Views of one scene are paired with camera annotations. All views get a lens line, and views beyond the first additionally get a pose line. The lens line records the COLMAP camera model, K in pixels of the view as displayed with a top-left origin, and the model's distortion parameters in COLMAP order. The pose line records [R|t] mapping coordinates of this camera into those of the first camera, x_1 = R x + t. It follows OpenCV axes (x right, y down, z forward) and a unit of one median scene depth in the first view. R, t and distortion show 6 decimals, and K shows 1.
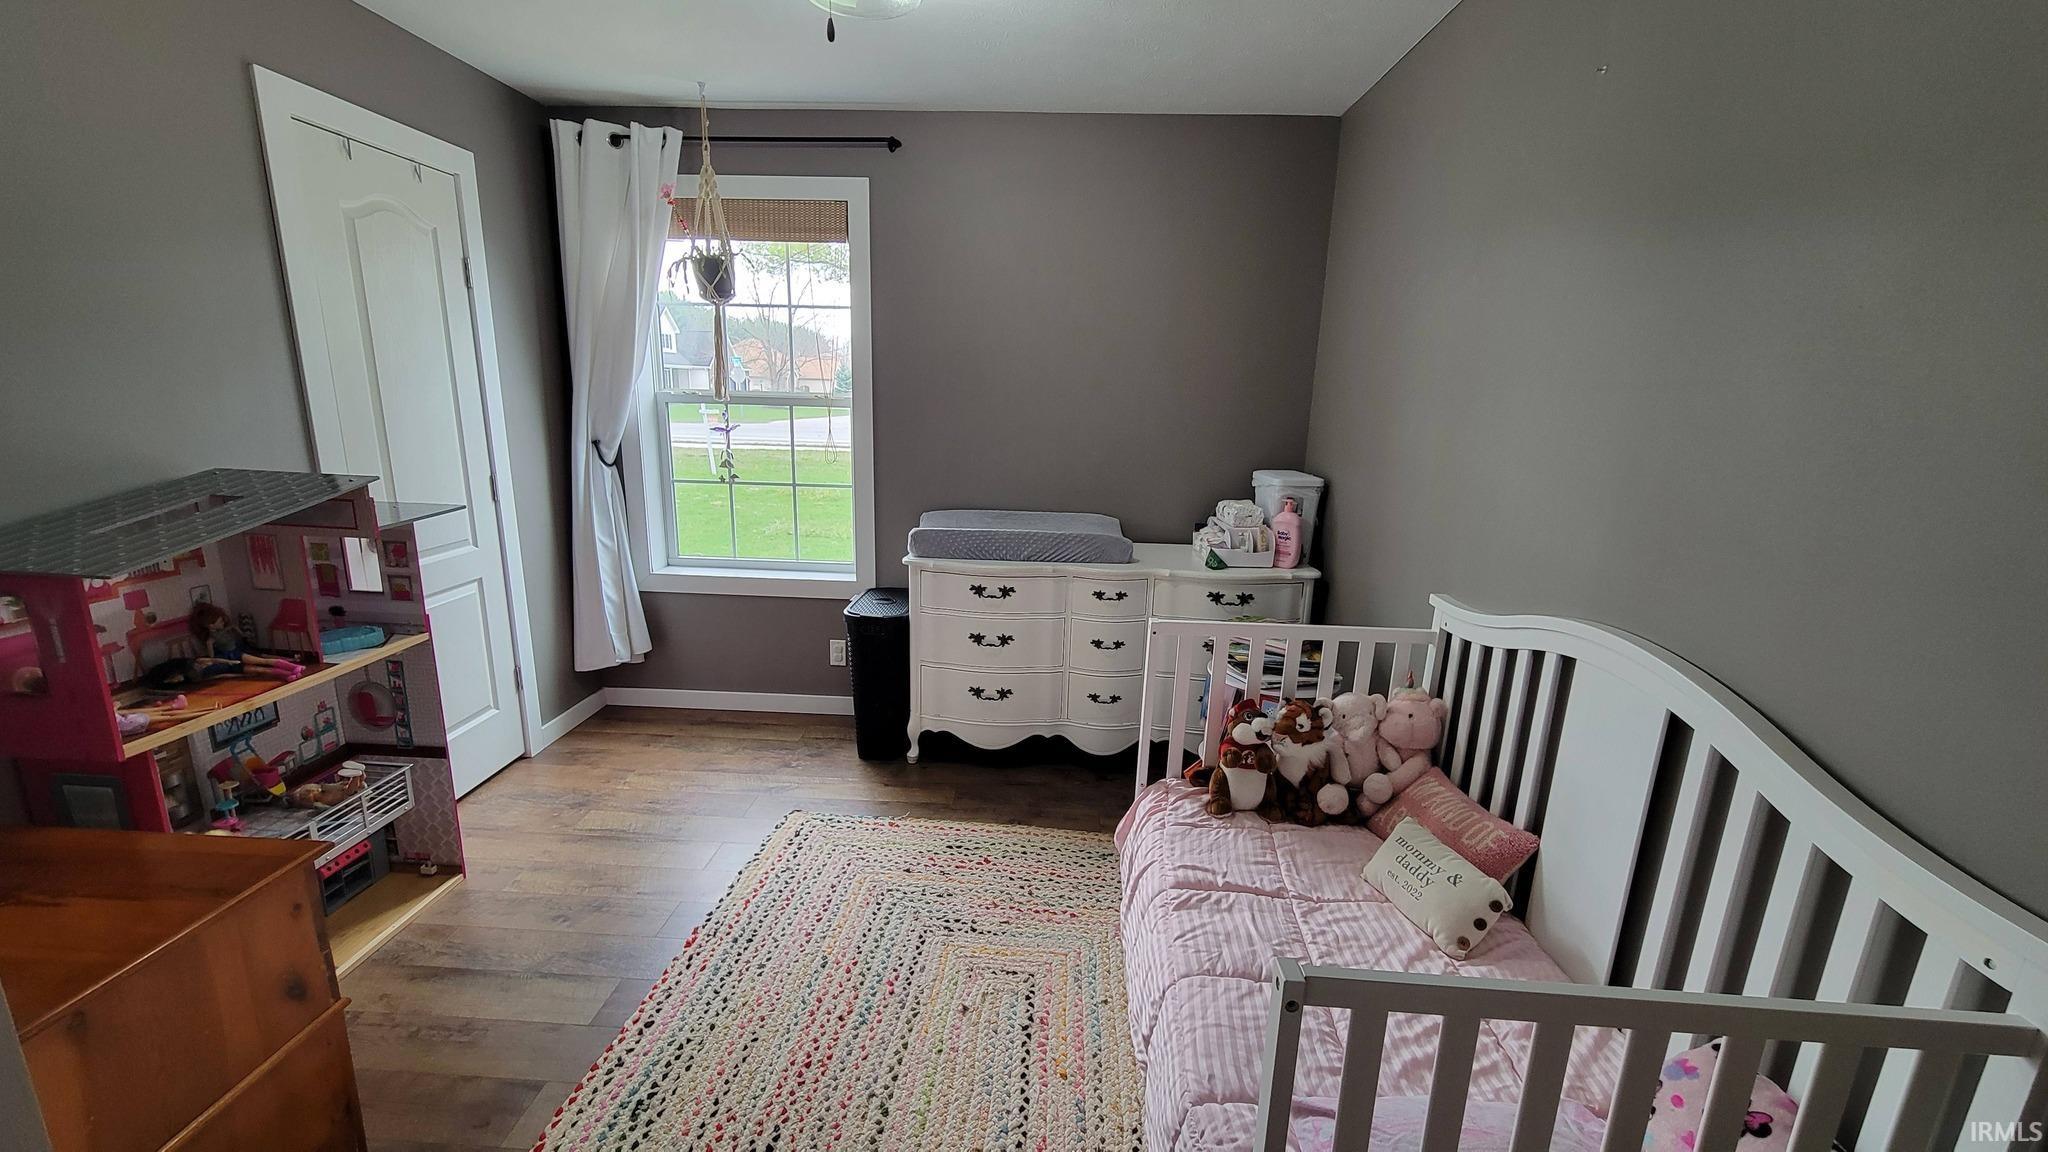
lens RADIAL K [[835.8, 0, 1019.3], [0, 835.8, 581.3], [0, 0, 1]] dist [0.000850, -0.001038]
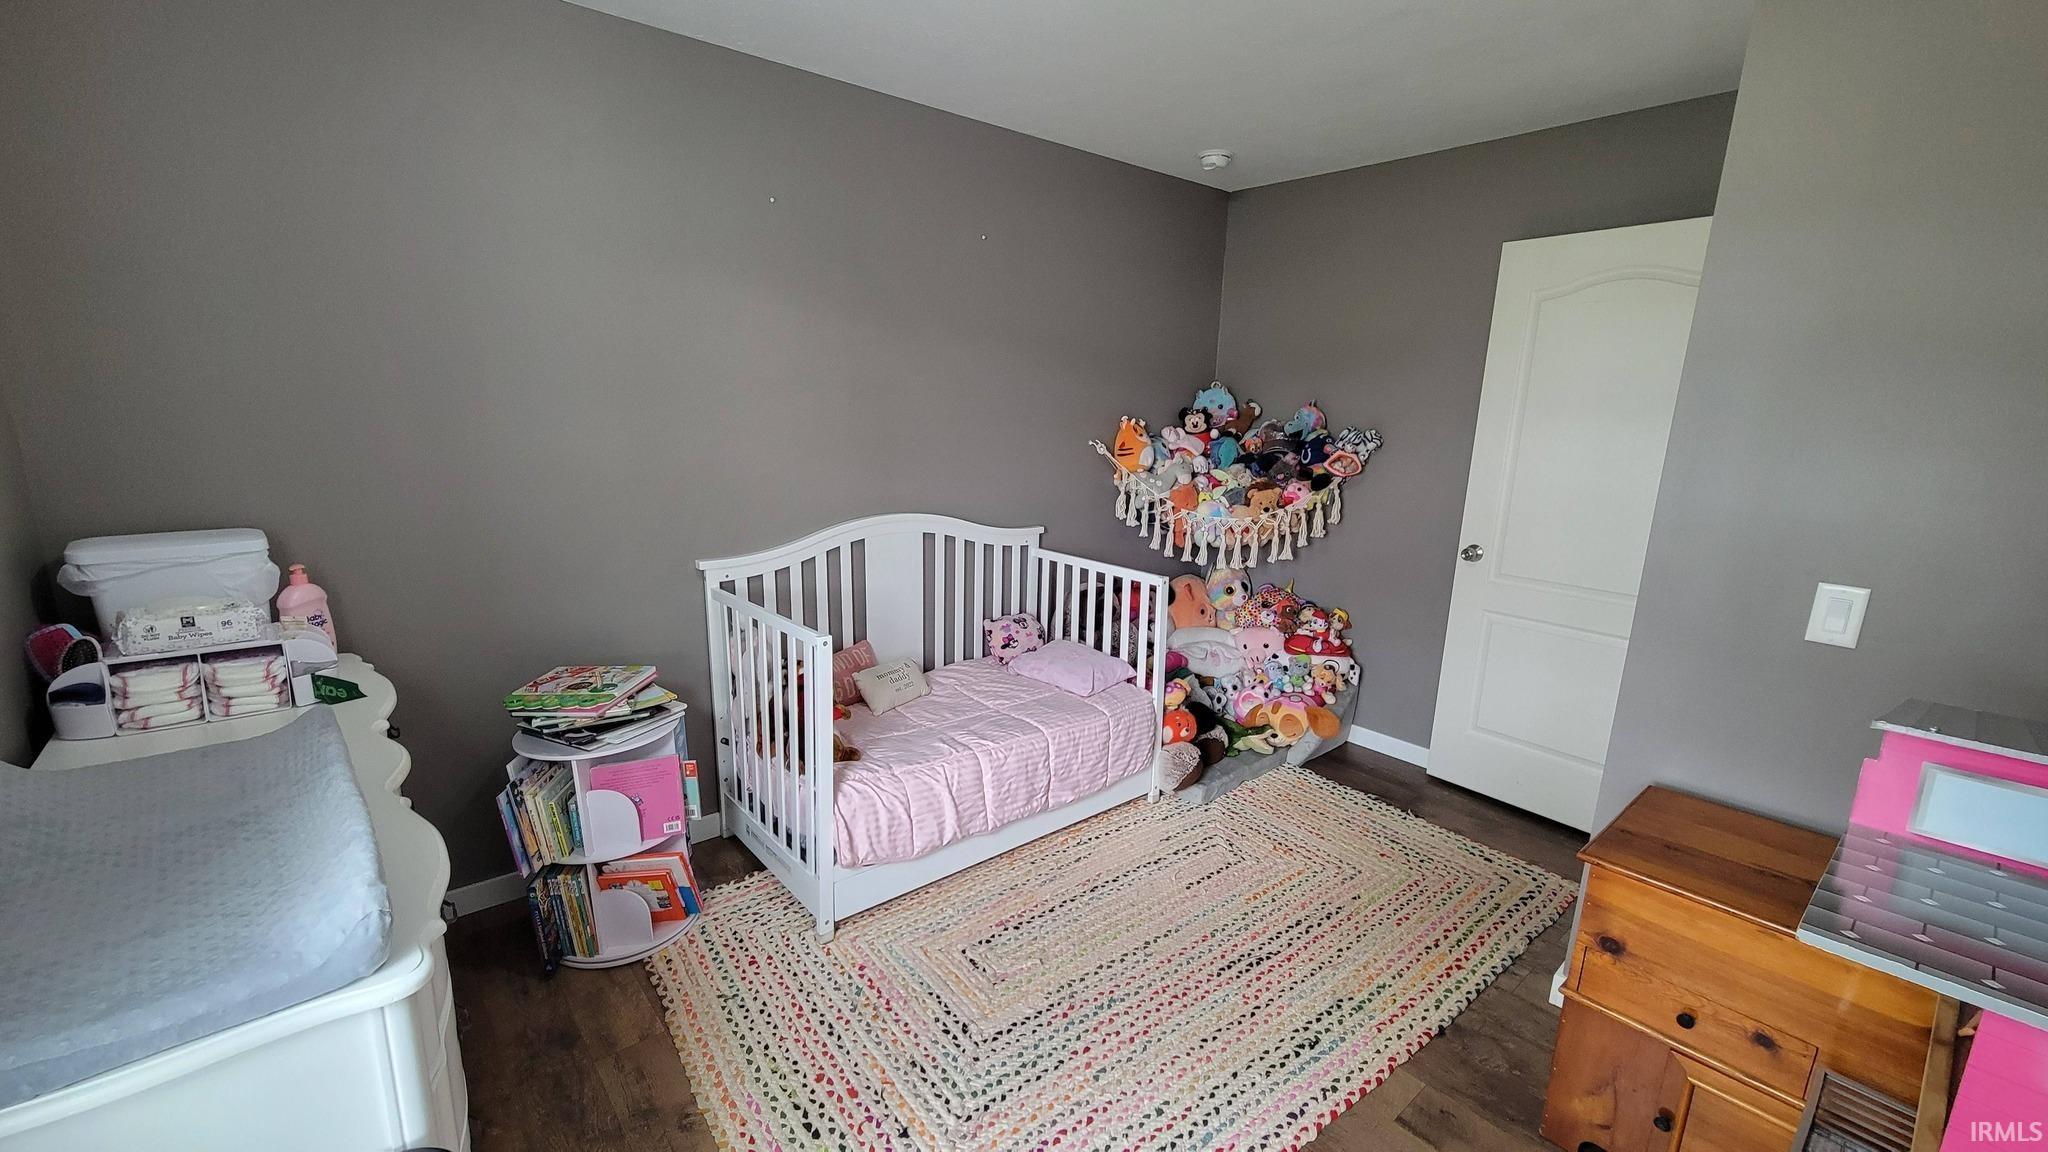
lens RADIAL K [[835.8, 0, 1020.0], [0, 835.8, 572.3], [0, 0, 1]] dist [0.000850, -0.001038]
pose [[-0.674219, -0.188841, 0.713981, -0.800461], [0.143643, 0.914764, 0.377590, -0.424352], [-0.724428, 0.357137, -0.589625, 1.575964]]
